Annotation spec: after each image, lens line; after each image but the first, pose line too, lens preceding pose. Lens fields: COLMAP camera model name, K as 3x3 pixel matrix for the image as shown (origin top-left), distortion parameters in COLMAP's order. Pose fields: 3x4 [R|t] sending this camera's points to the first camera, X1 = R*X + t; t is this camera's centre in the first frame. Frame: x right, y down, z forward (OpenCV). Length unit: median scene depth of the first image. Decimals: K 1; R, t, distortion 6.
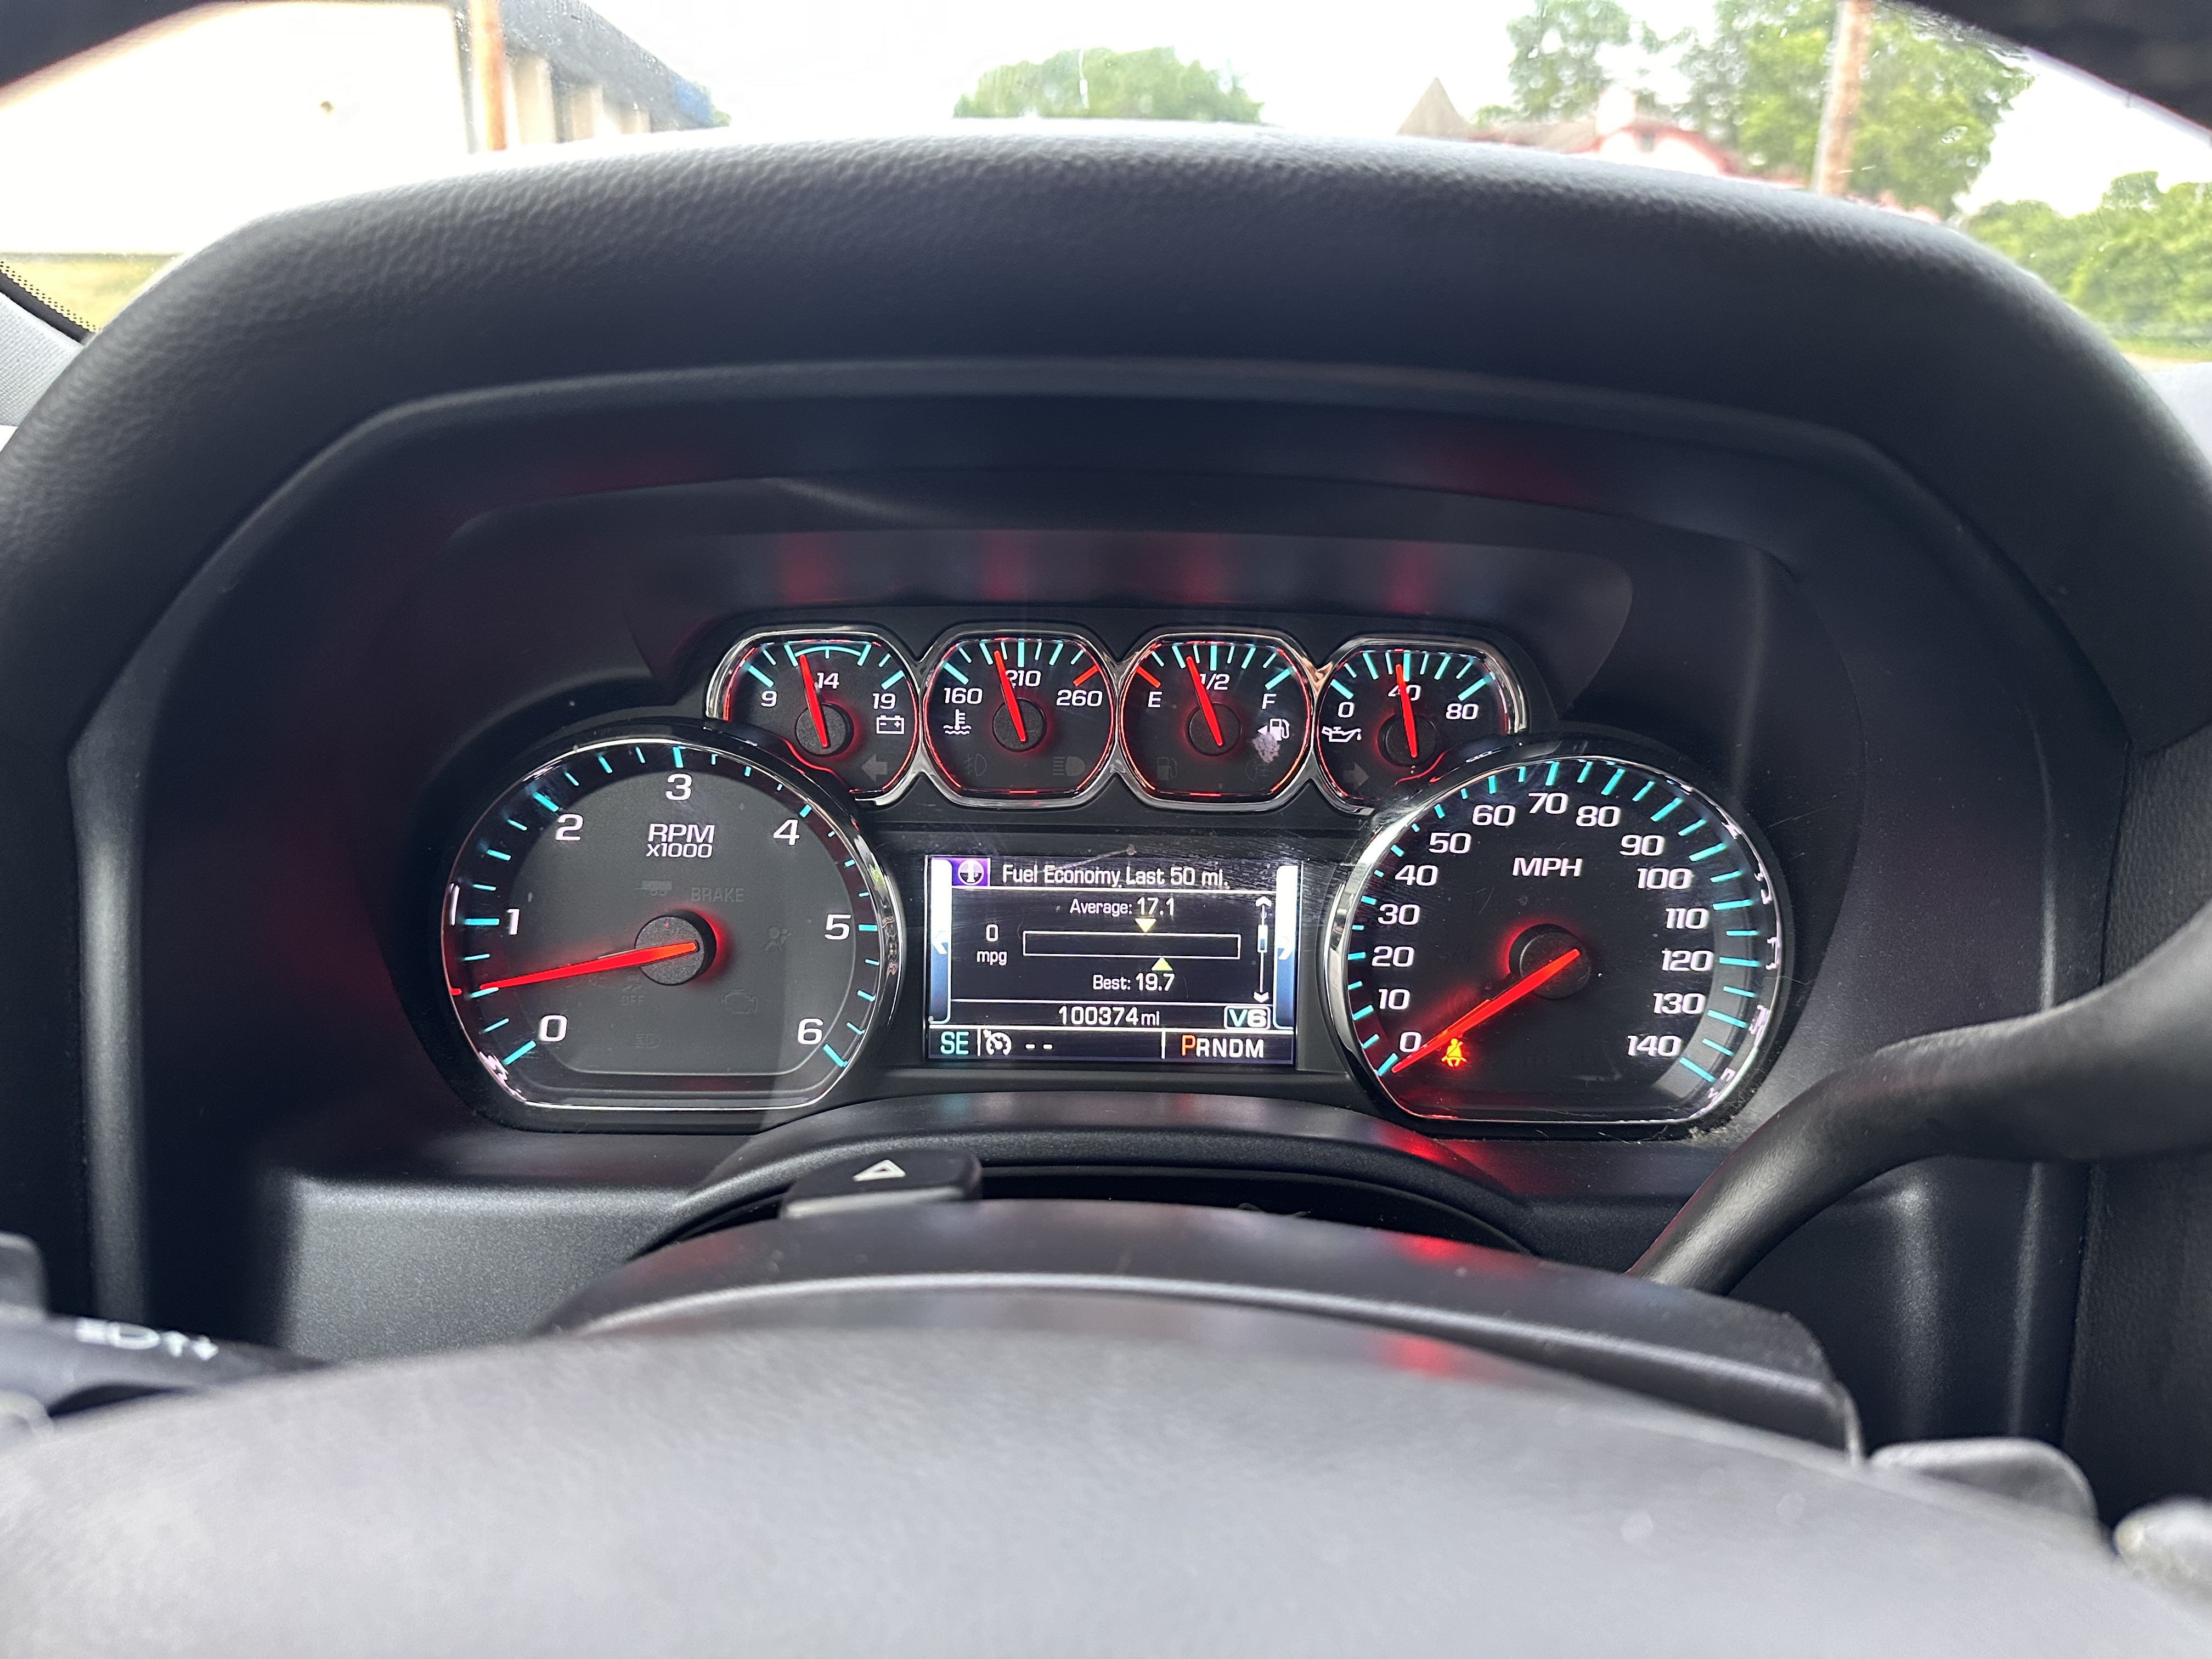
lens RADIAL K [[1563.0, 0, 1106.0], [0, 1563.0, 829.5], [0, 0, 1]] dist [0.115093, -0.163696]
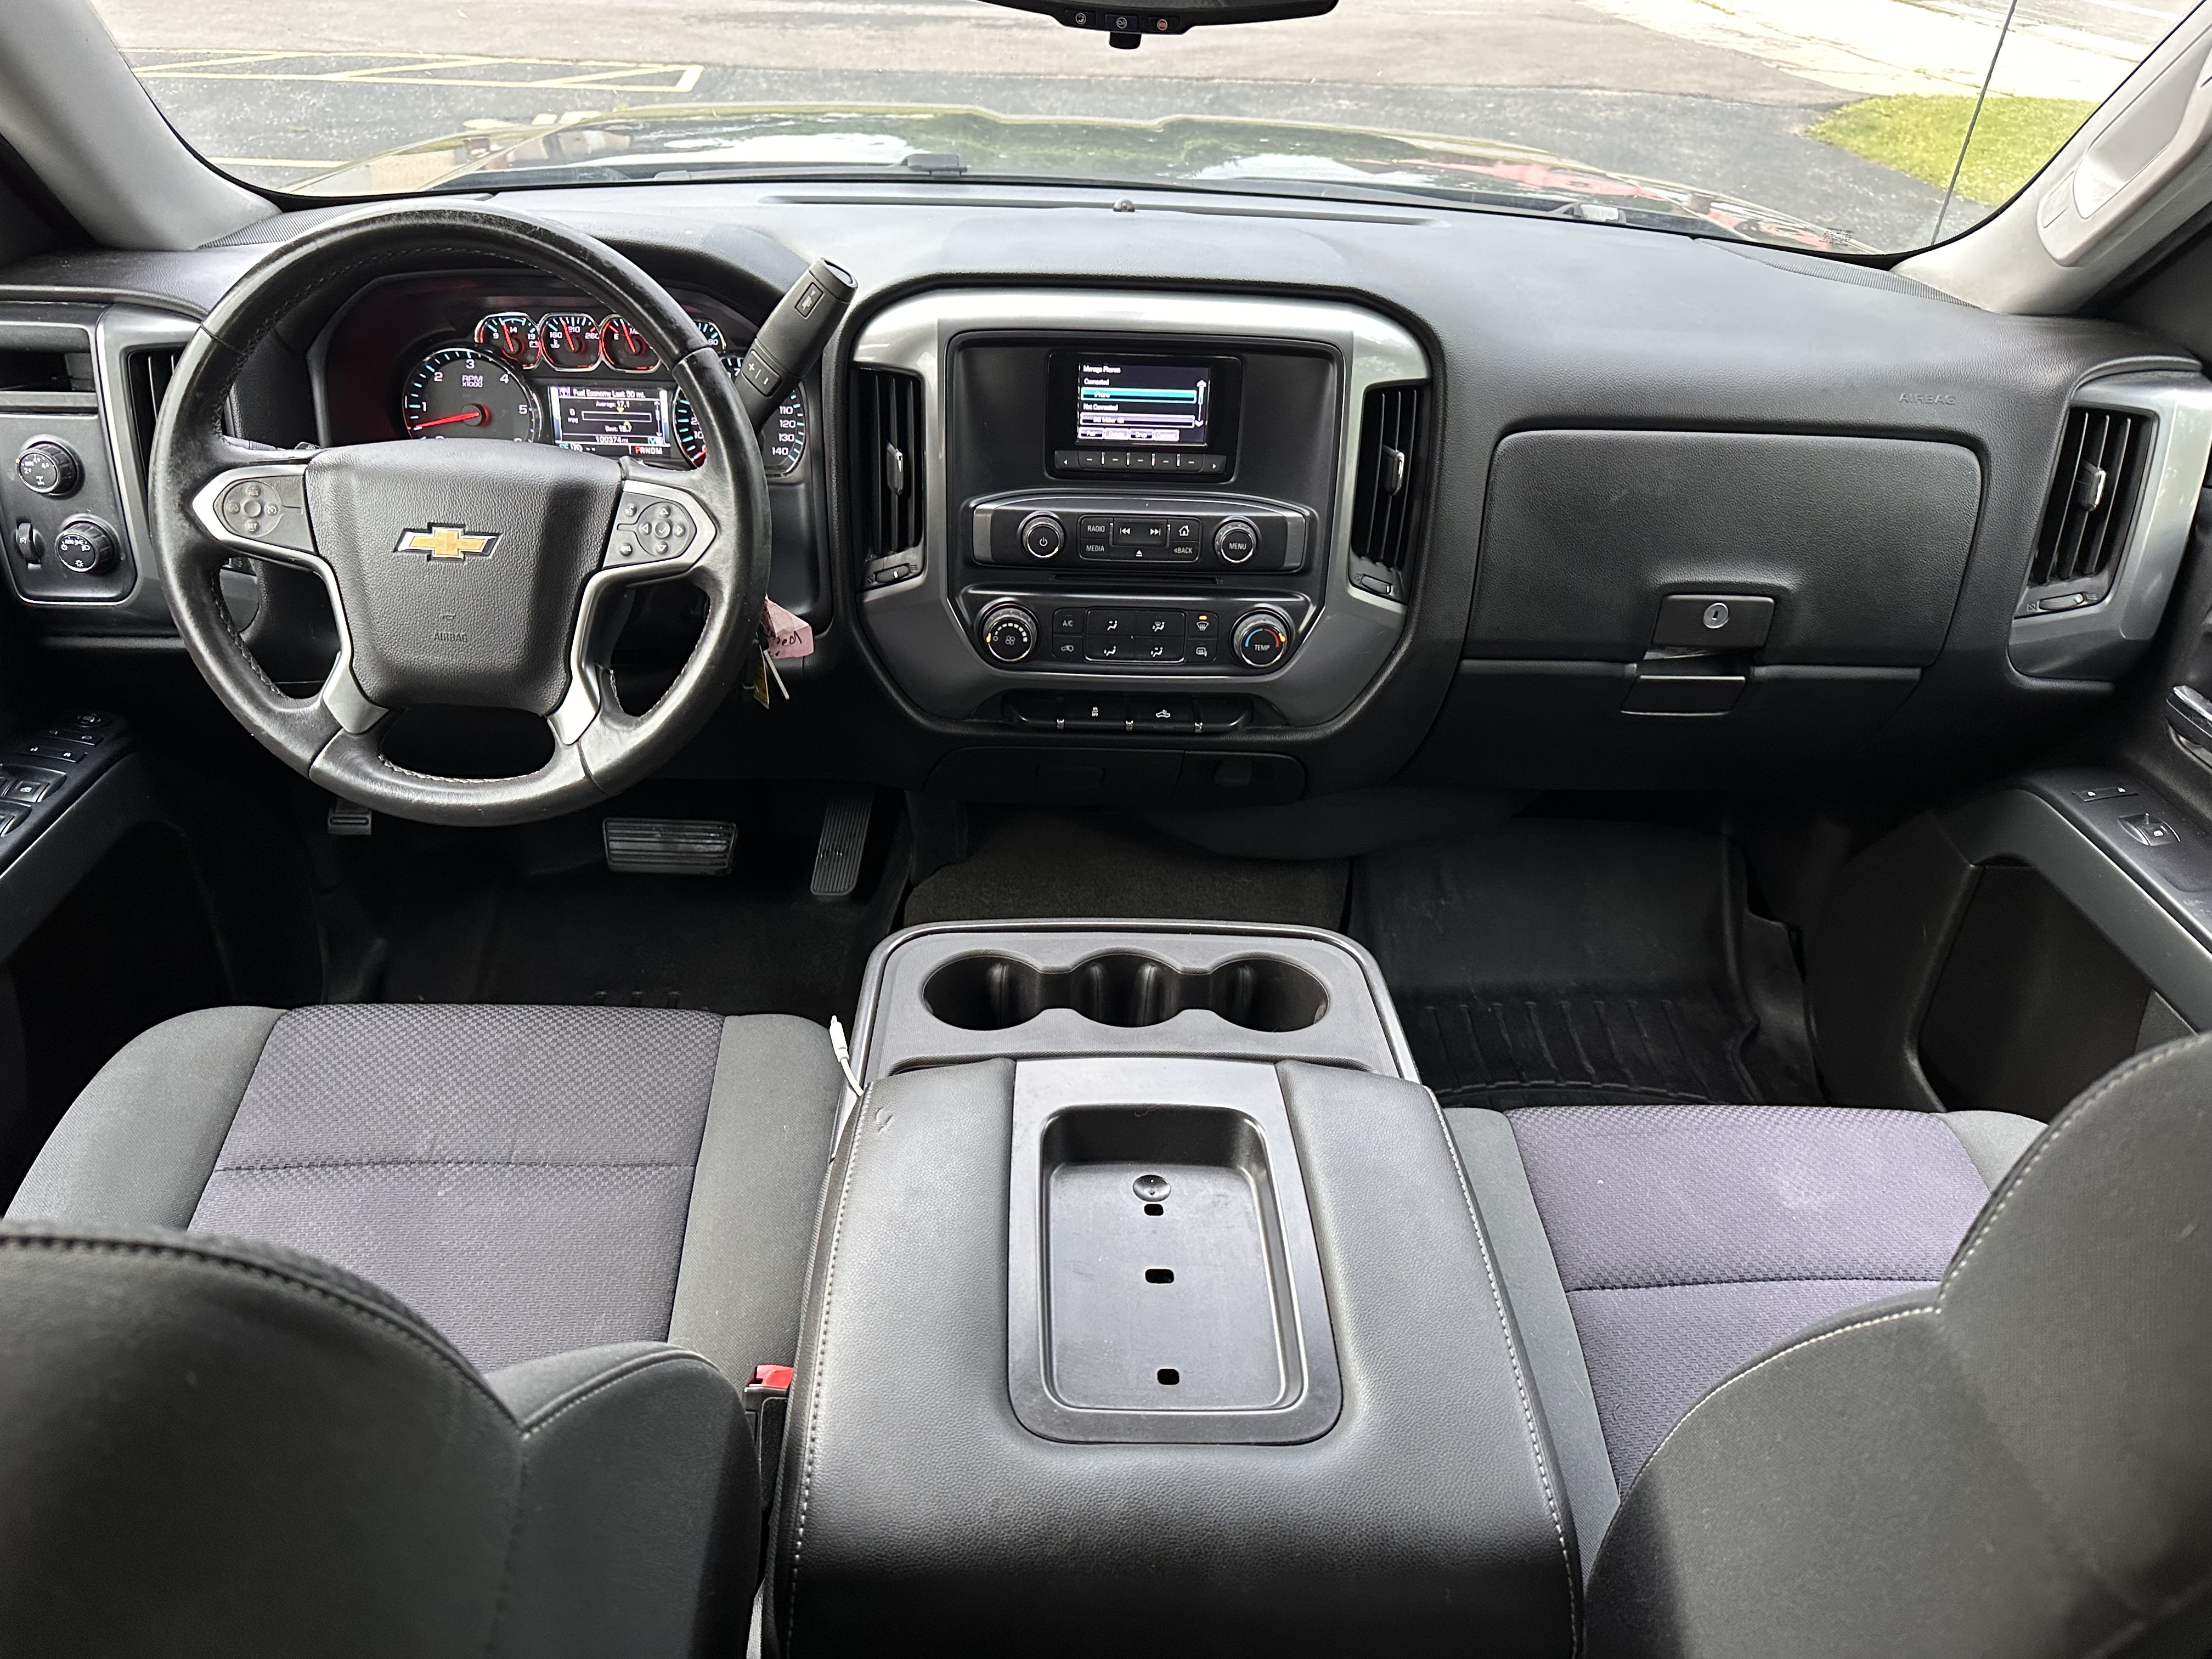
lens RADIAL K [[1565.4, 0, 1105.0], [0, 1565.4, 880.2], [0, 0, 1]] dist [0.003760, -0.045759]
pose [[0.999027, 0.001537, 0.044069, 0.891452], [-0.013752, 0.960408, 0.278257, 0.081636], [-0.041897, -0.278593, 0.959495, -2.430632]]
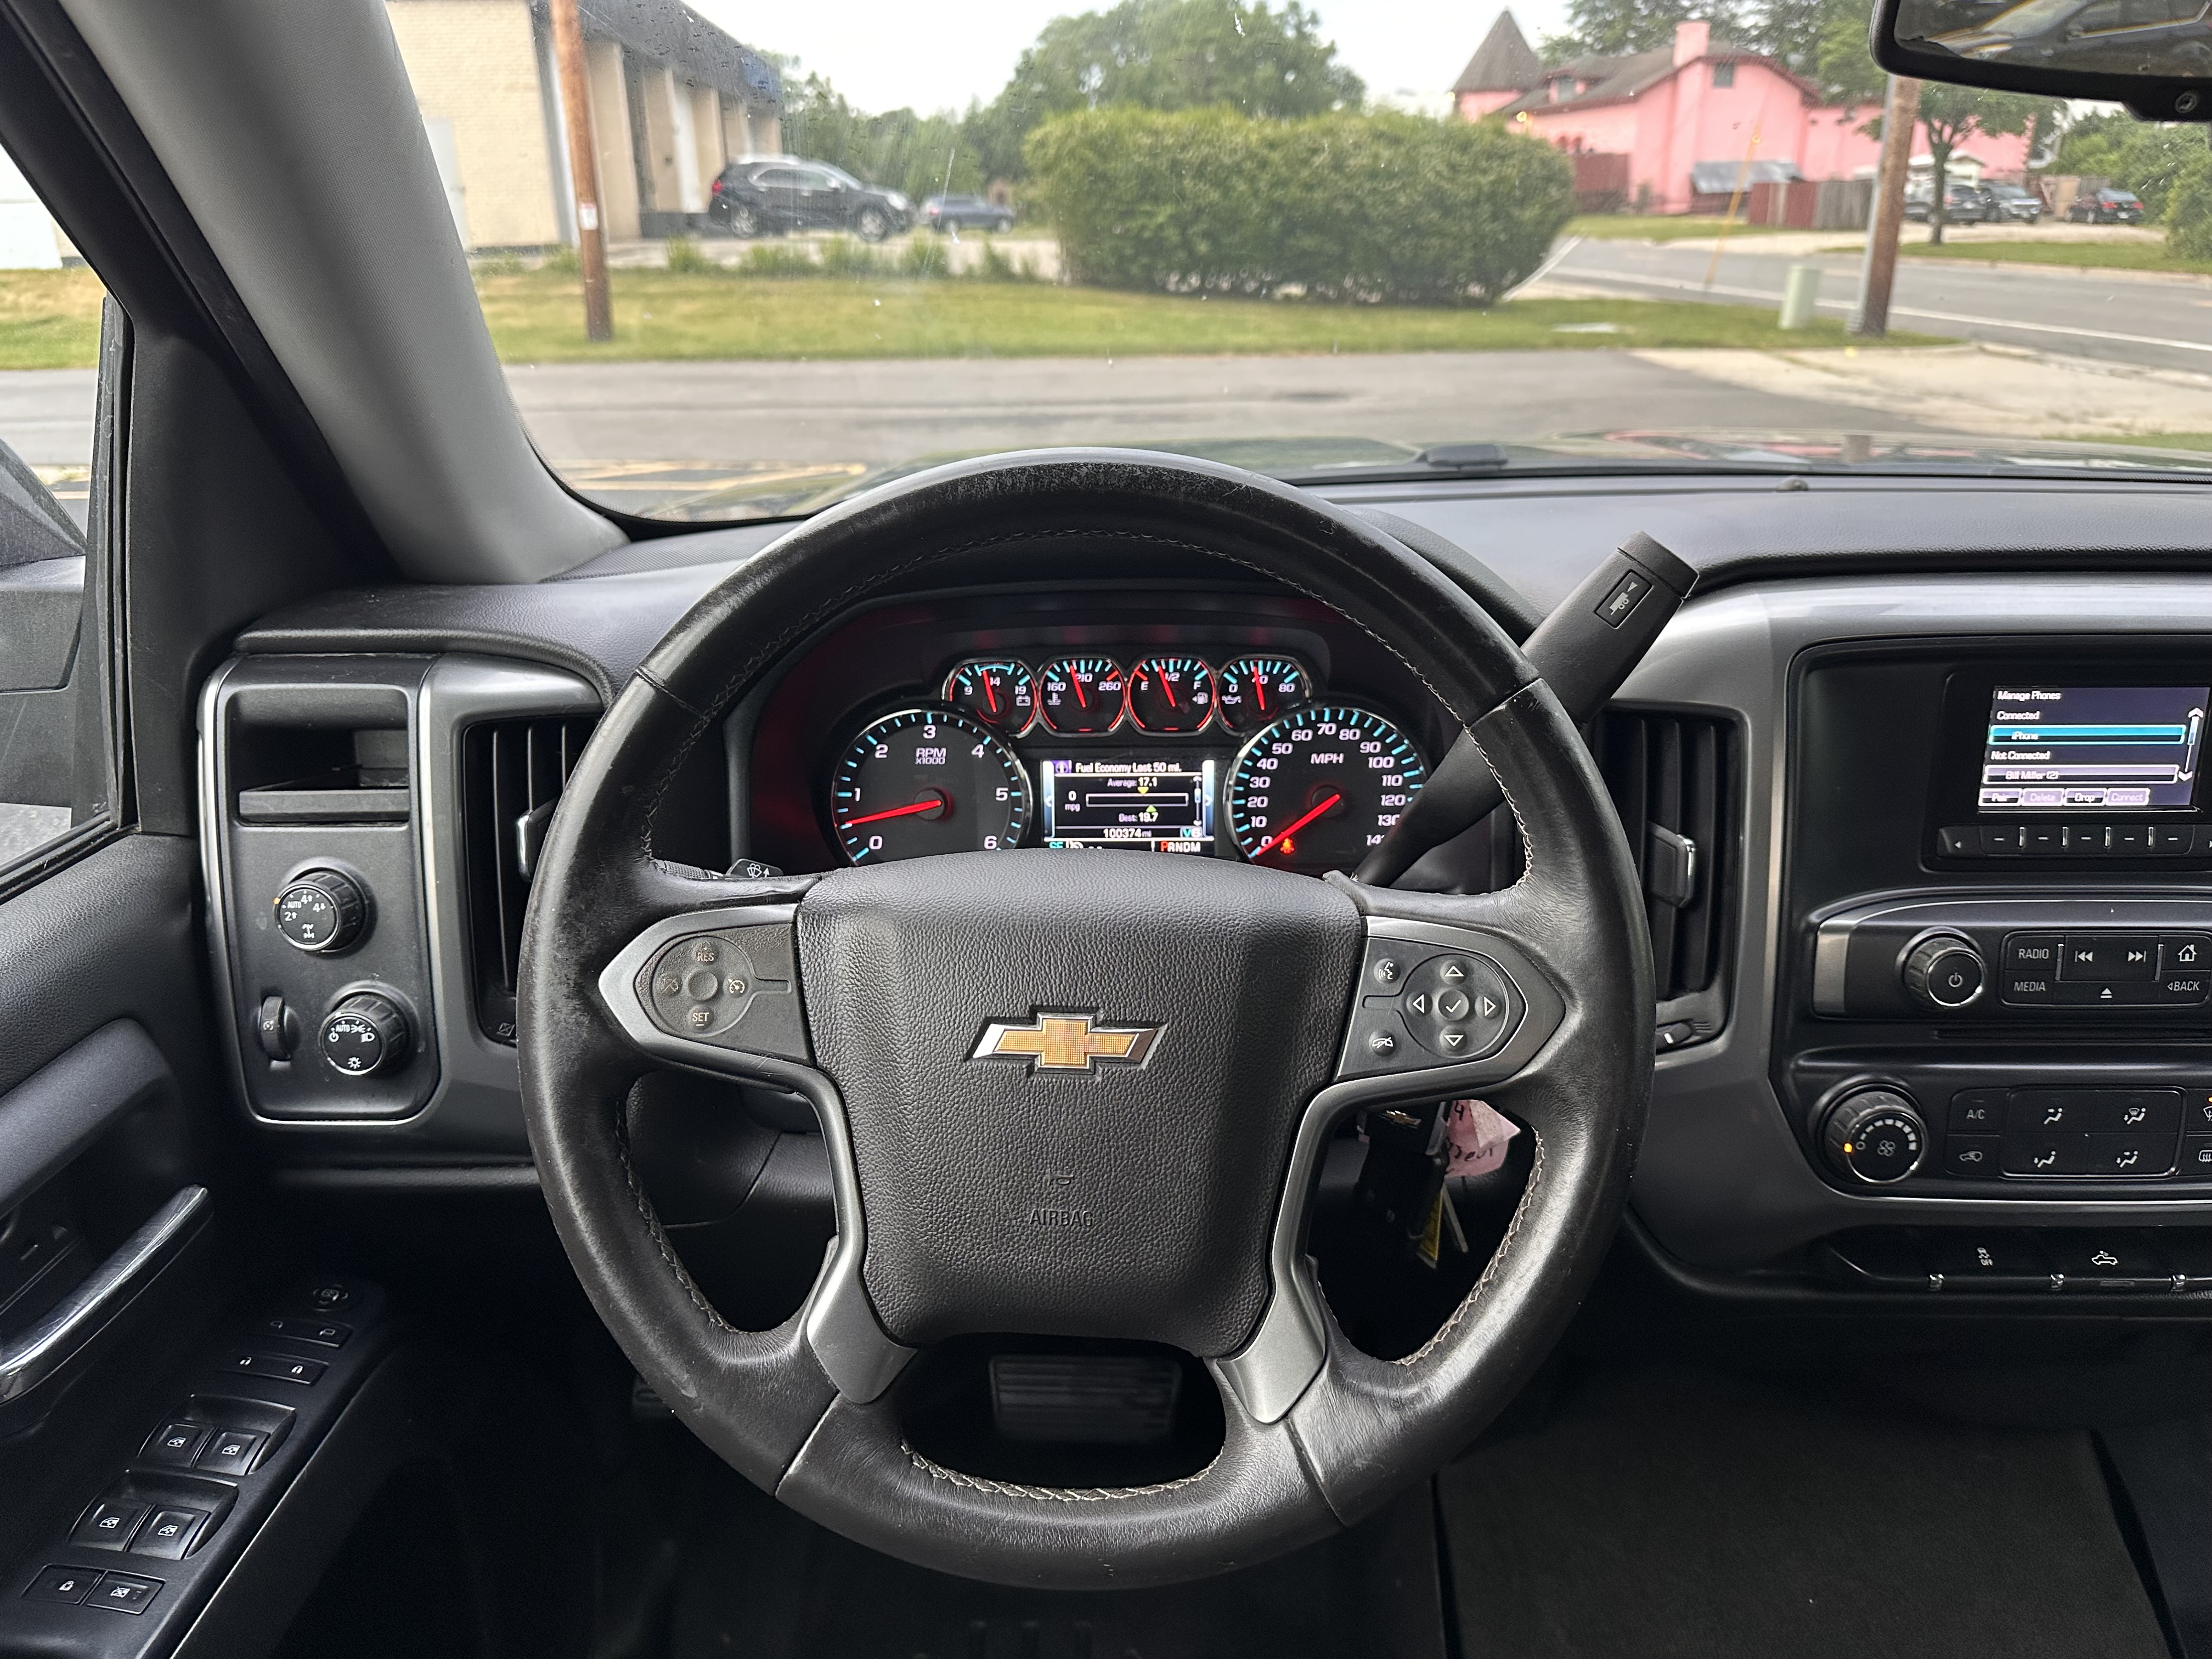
lens RADIAL K [[1636.6, 0, 1132.3], [0, 1636.6, 837.9], [0, 0, 1]] dist [-0.006647, -0.008661]
pose [[0.999012, -0.023673, -0.037617, 0.094390], [0.024738, 0.999298, 0.028117, 0.062916], [0.036925, -0.029020, 0.998897, -1.264936]]
